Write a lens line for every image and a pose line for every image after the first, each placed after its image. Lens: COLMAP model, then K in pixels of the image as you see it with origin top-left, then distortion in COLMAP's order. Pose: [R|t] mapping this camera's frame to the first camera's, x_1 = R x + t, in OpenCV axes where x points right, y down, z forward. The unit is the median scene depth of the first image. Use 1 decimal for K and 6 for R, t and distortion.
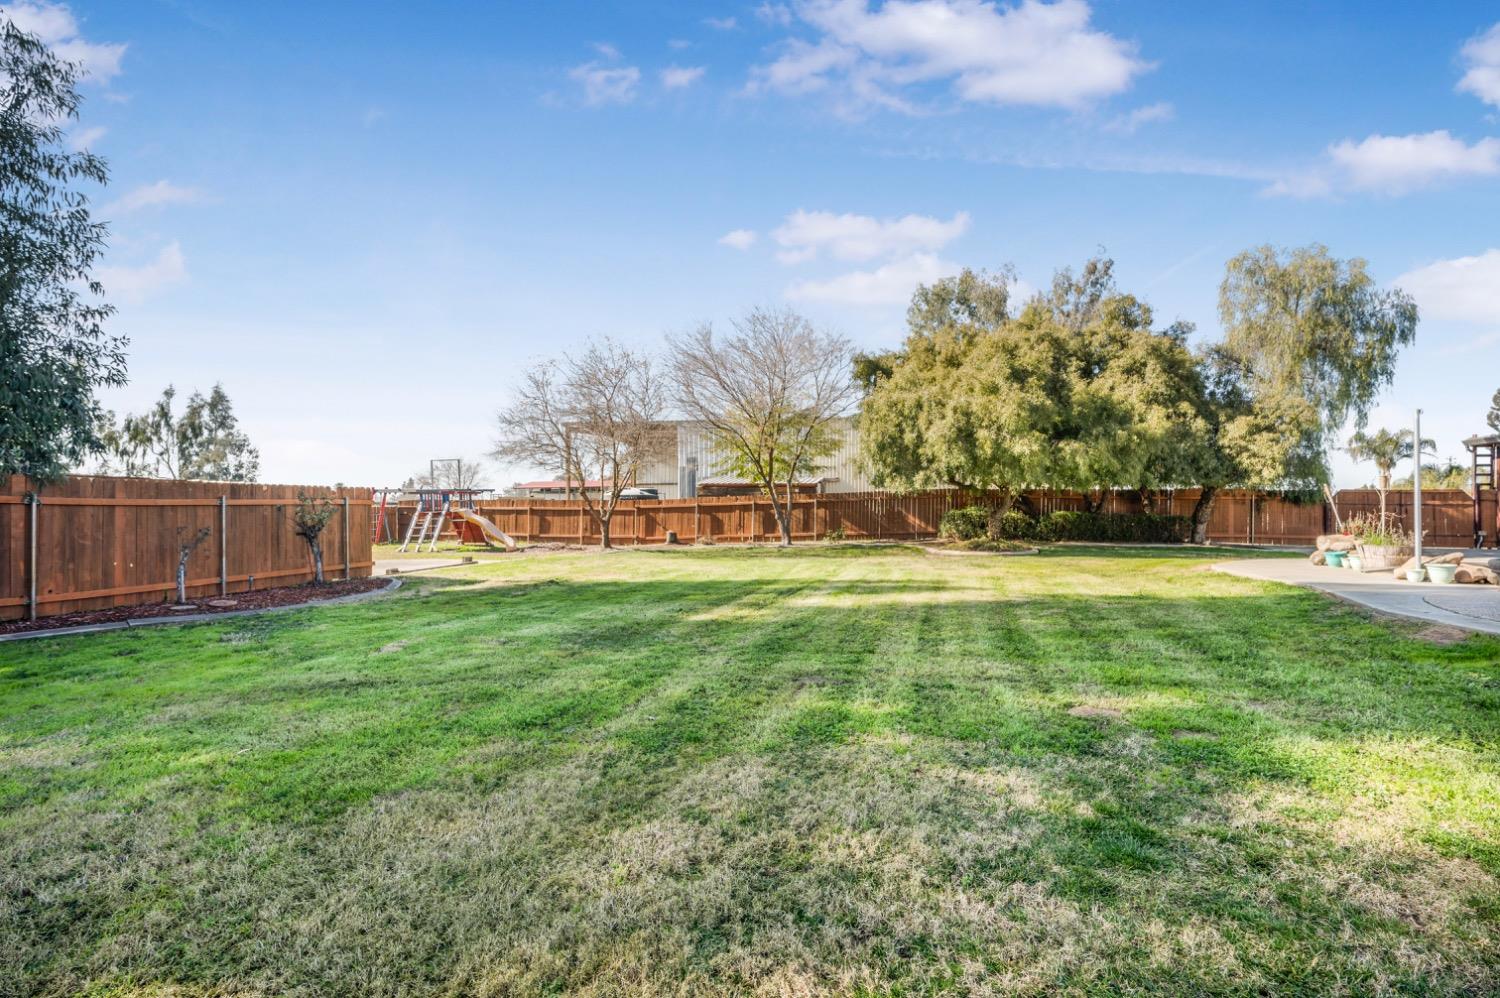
lens RADIAL K [[671.7, 0, 740.8], [0, 671.7, 515.4], [0, 0, 1]] dist [0.002758, 0.000374]
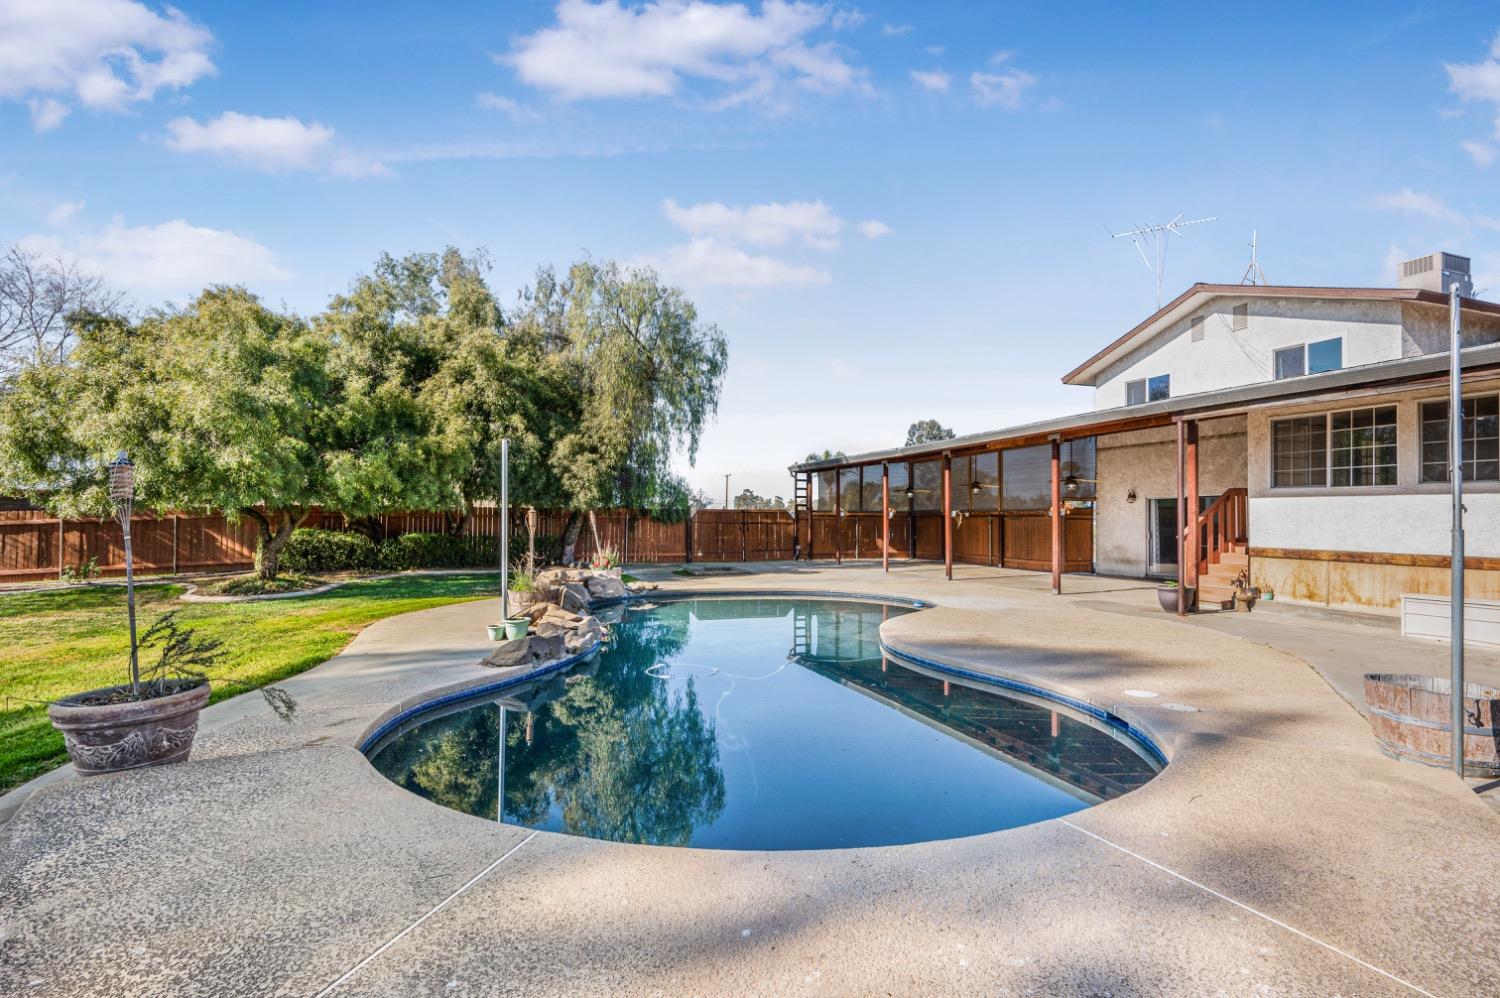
lens RADIAL K [[702.5, 0, 753.3], [0, 702.5, 522.2], [0, 0, 1]] dist [-0.000614, -0.000315]
pose [[0.828290, -0.008121, 0.560242, 0.299509], [0.005070, 0.999963, 0.006998, -0.022090], [-0.560277, -0.002956, 0.828300, 0.027370]]
